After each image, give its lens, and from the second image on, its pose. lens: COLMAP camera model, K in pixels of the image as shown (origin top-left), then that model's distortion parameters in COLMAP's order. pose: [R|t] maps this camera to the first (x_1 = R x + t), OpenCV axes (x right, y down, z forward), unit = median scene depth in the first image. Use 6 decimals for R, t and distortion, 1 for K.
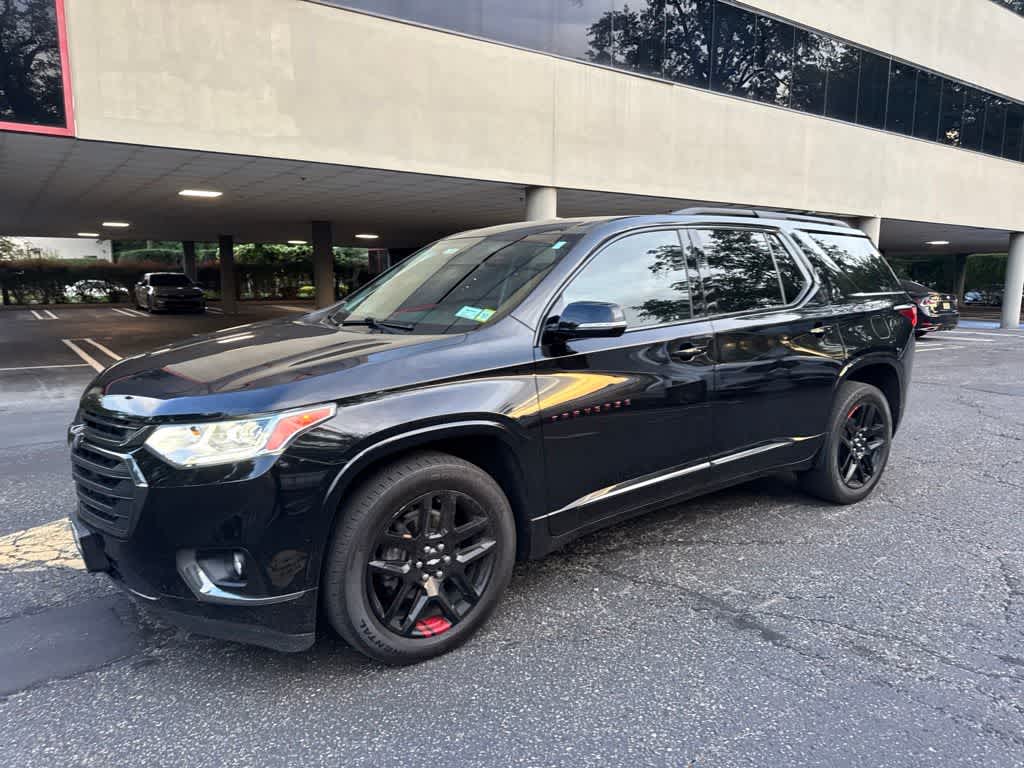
lens RADIAL K [[718.7, 0, 516.7], [0, 718.7, 384.9], [0, 0, 1]] dist [0.040147, -0.046423]
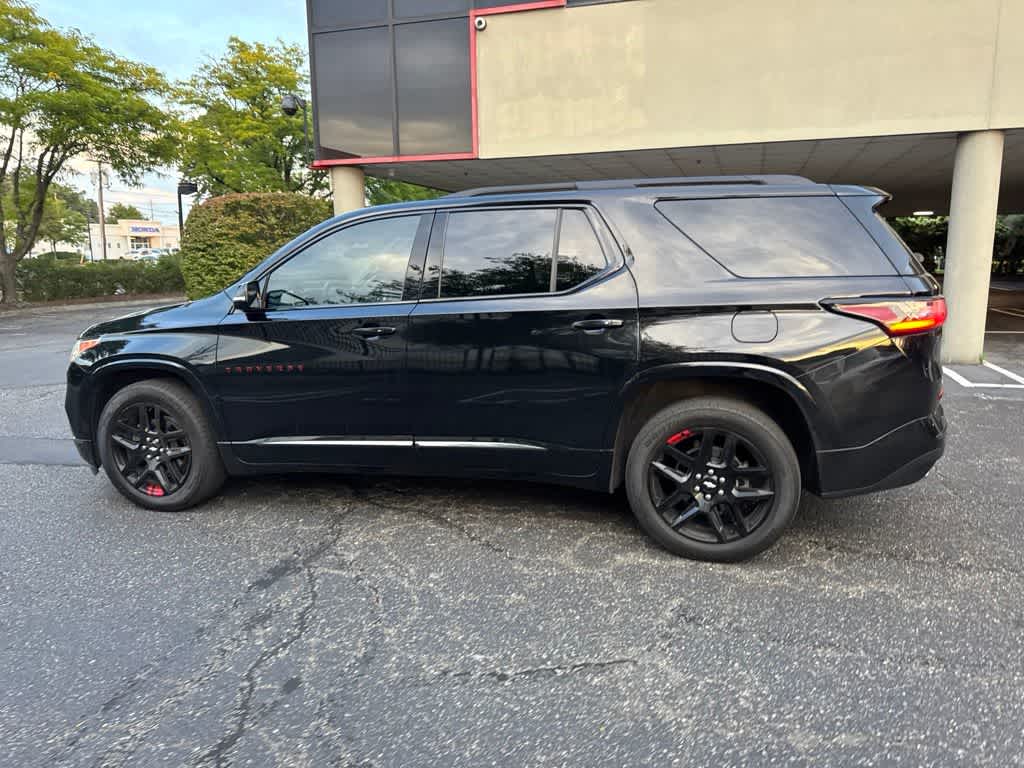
lens RADIAL K [[713.8, 0, 523.3], [0, 713.8, 381.3], [0, 0, 1]] dist [0.029665, -0.032297]
pose [[0.603980, 0.125376, -0.787077, 1.244666], [-0.102670, 0.991560, 0.079162, -0.080620], [0.790359, 0.032997, 0.611755, 0.545365]]
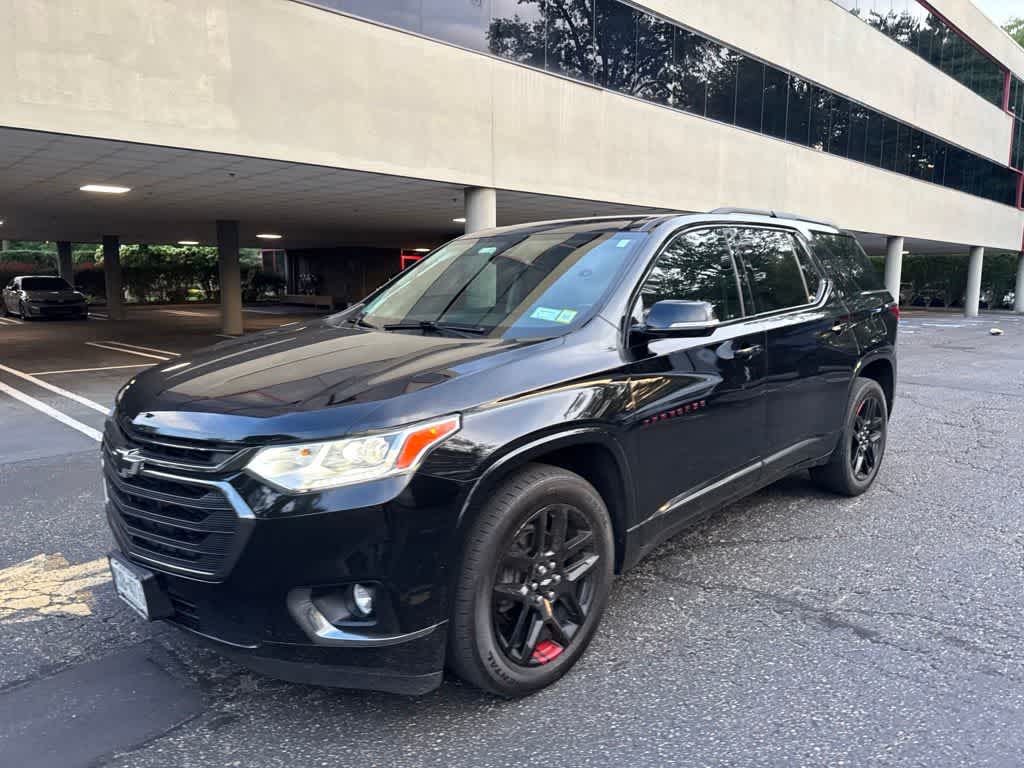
lens RADIAL K [[720.9, 0, 520.0], [0, 720.9, 373.2], [0, 0, 1]] dist [0.028502, -0.034035]
pose [[0.988314, -0.023251, 0.150645, -0.226586], [0.026112, 0.999514, -0.017041, -0.006518], [-0.150176, 0.020776, 0.988441, 0.065039]]
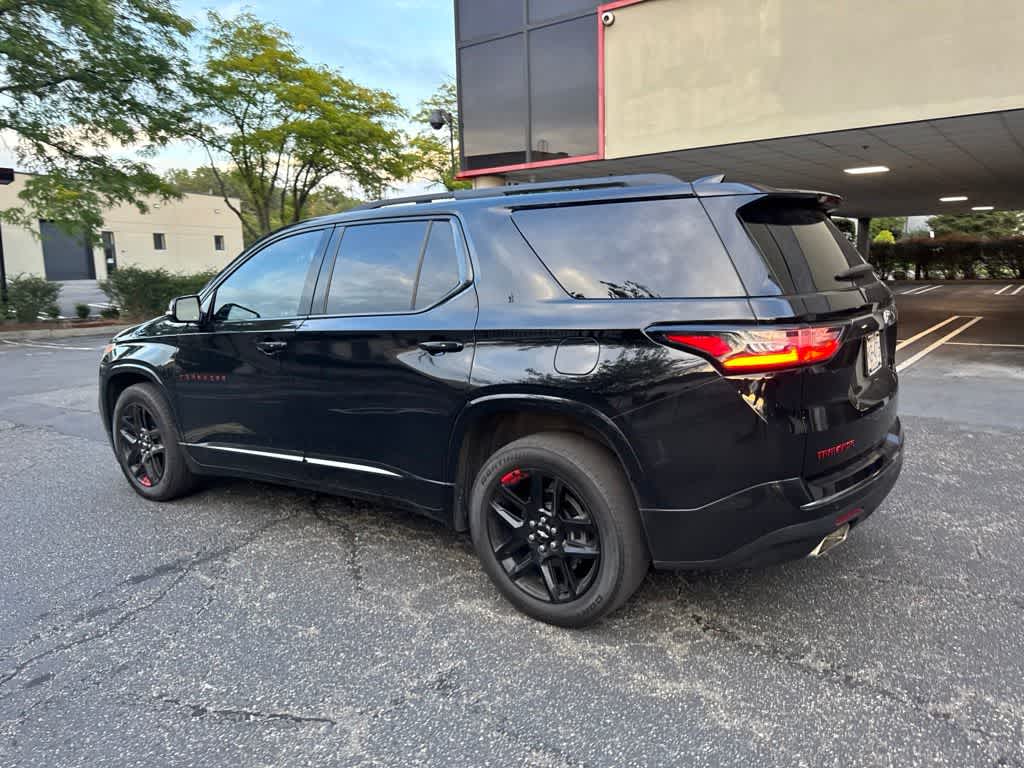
lens RADIAL K [[720.2, 0, 524.2], [0, 720.2, 383.0], [0, 0, 1]] dist [0.009603, -0.011946]
pose [[0.297781, 0.146853, -0.943271, 1.422289], [-0.112644, 0.986599, 0.118038, -0.166918], [0.947965, 0.071104, 0.310333, 1.054701]]
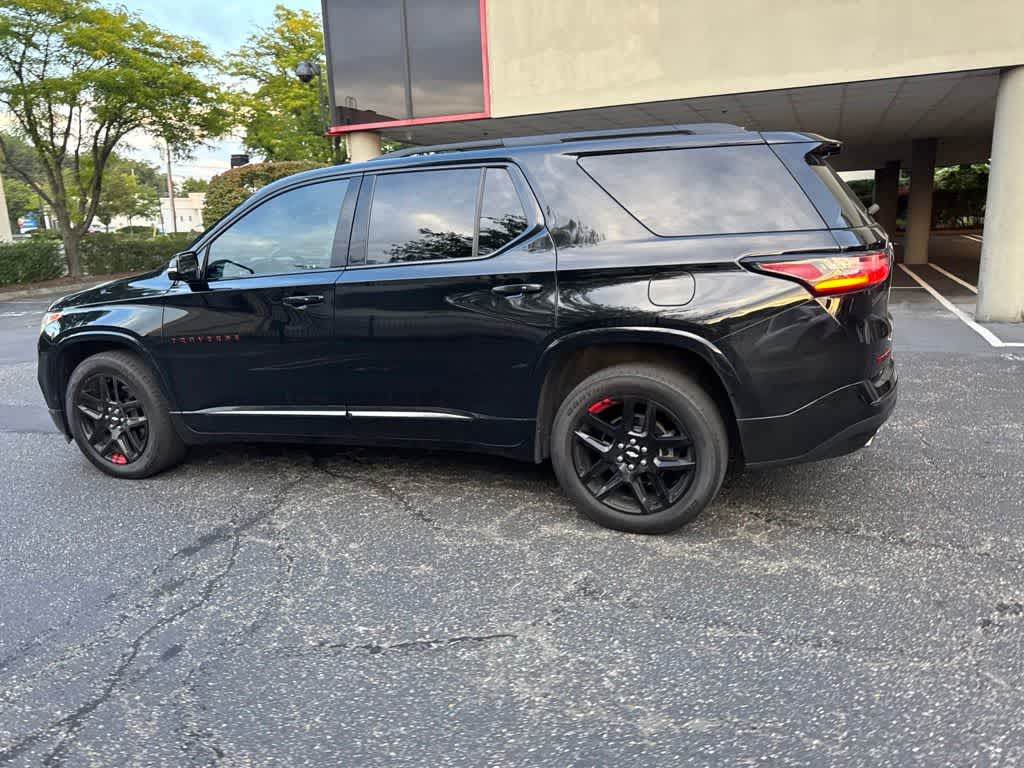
lens RADIAL K [[713.8, 0, 523.3], [0, 713.8, 381.3], [0, 0, 1]] dist [0.029665, -0.032297]
pose [[0.533063, 0.160528, -0.830707, 1.334986], [-0.081539, 0.987013, 0.138410, -0.102774], [0.842137, -0.006046, 0.539230, 0.724626]]
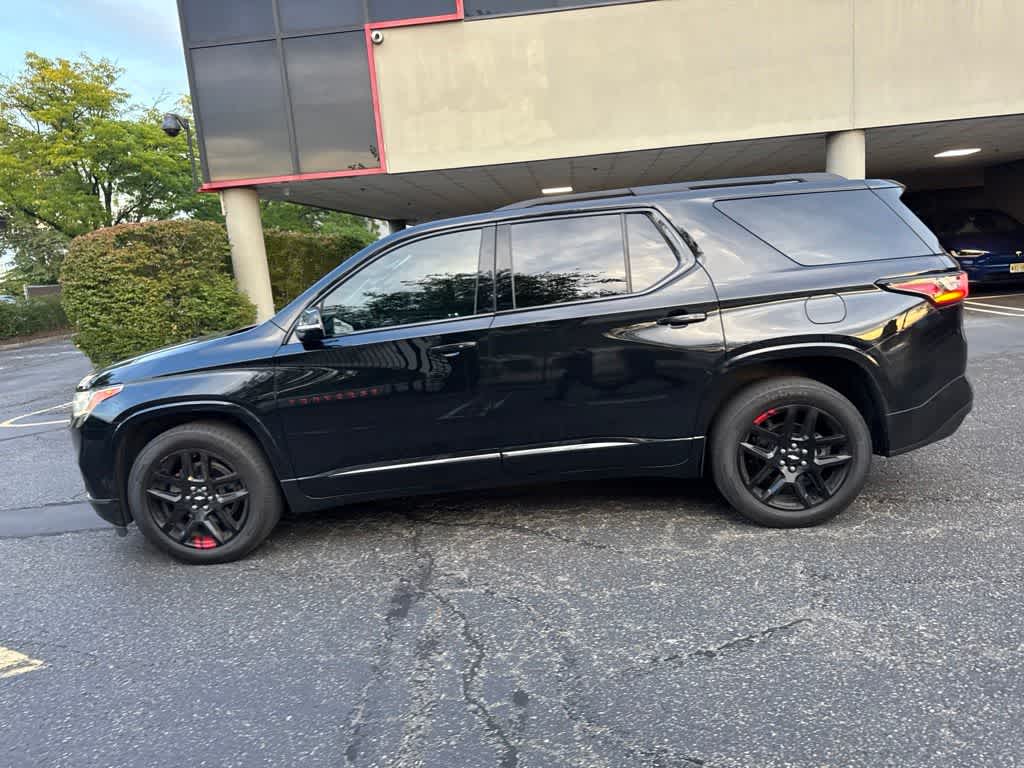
lens RADIAL K [[712.6, 0, 518.8], [0, 712.6, 391.4], [0, 0, 1]] dist [0.042619, -0.050121]
pose [[0.762649, 0.050461, -0.644841, 1.018767], [-0.012028, 0.997886, 0.063862, -0.050939], [0.646701, -0.040948, 0.761644, 0.268059]]
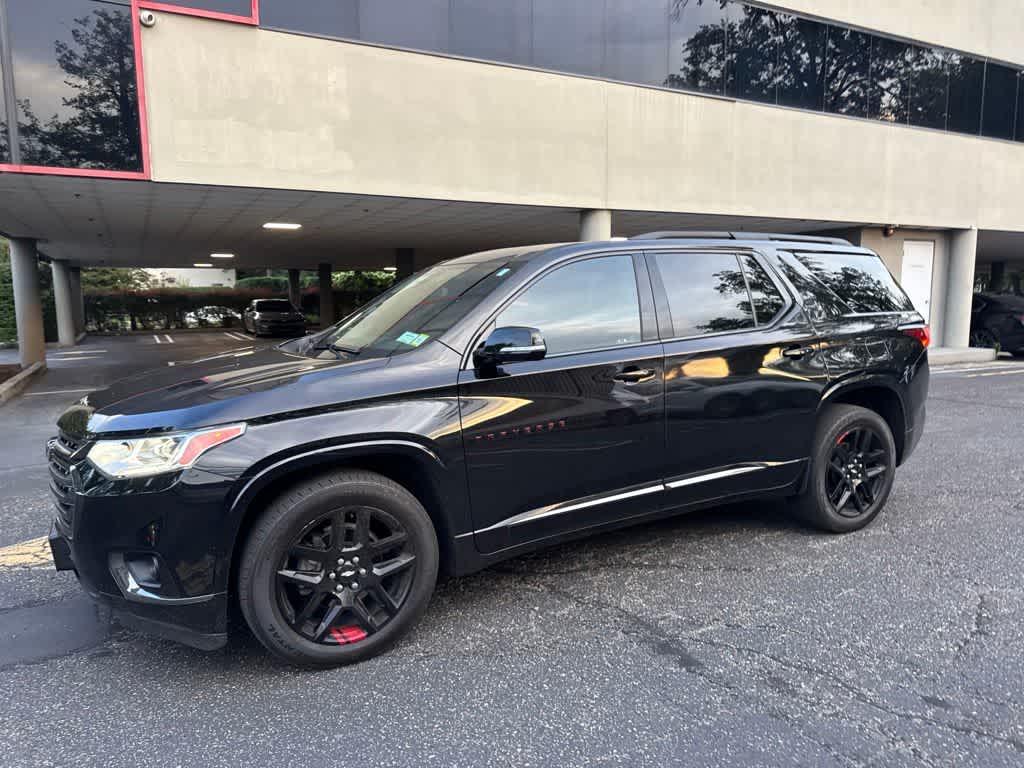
lens RADIAL K [[718.1, 0, 515.4], [0, 718.1, 388.7], [0, 0, 1]] dist [0.028008, -0.030052]
pose [[0.989821, 0.002710, -0.142291, 0.223217], [-0.005931, 0.999736, -0.022217, -0.003676], [0.142193, 0.022835, 0.989575, -0.016963]]
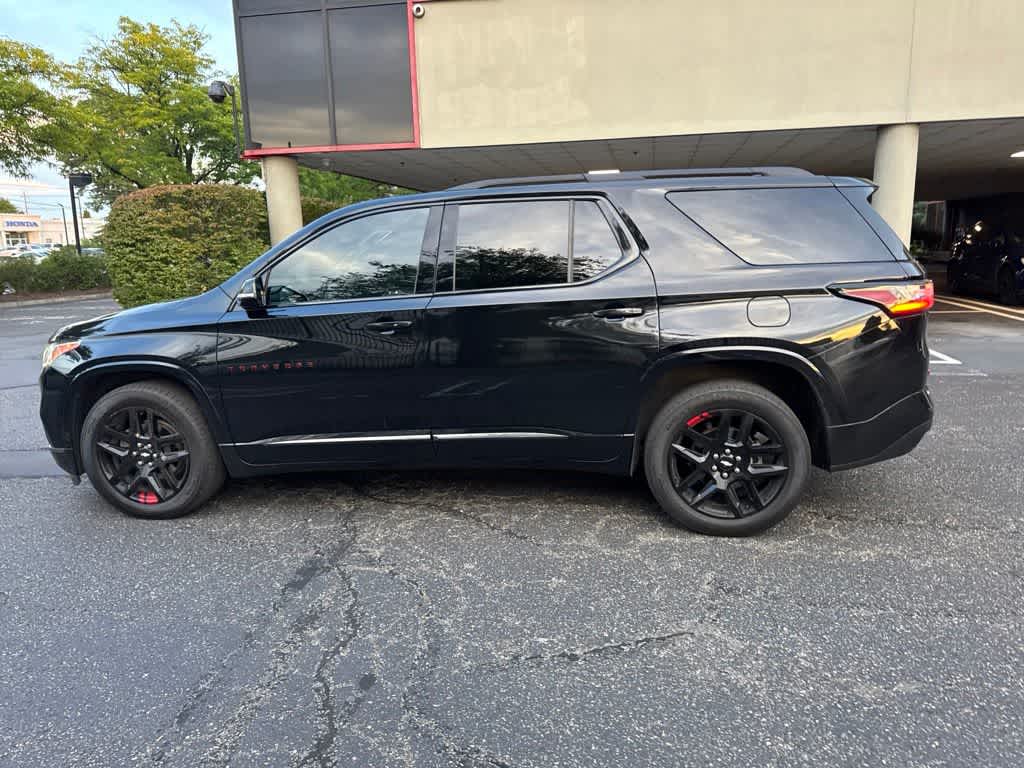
lens RADIAL K [[711.7, 0, 518.6], [0, 711.7, 385.8], [0, 0, 1]] dist [0.039717, -0.042250]
pose [[0.694745, 0.117382, -0.709613, 1.154210], [-0.078263, 0.993072, 0.087647, -0.066775], [0.714986, -0.005356, 0.699119, 0.416871]]
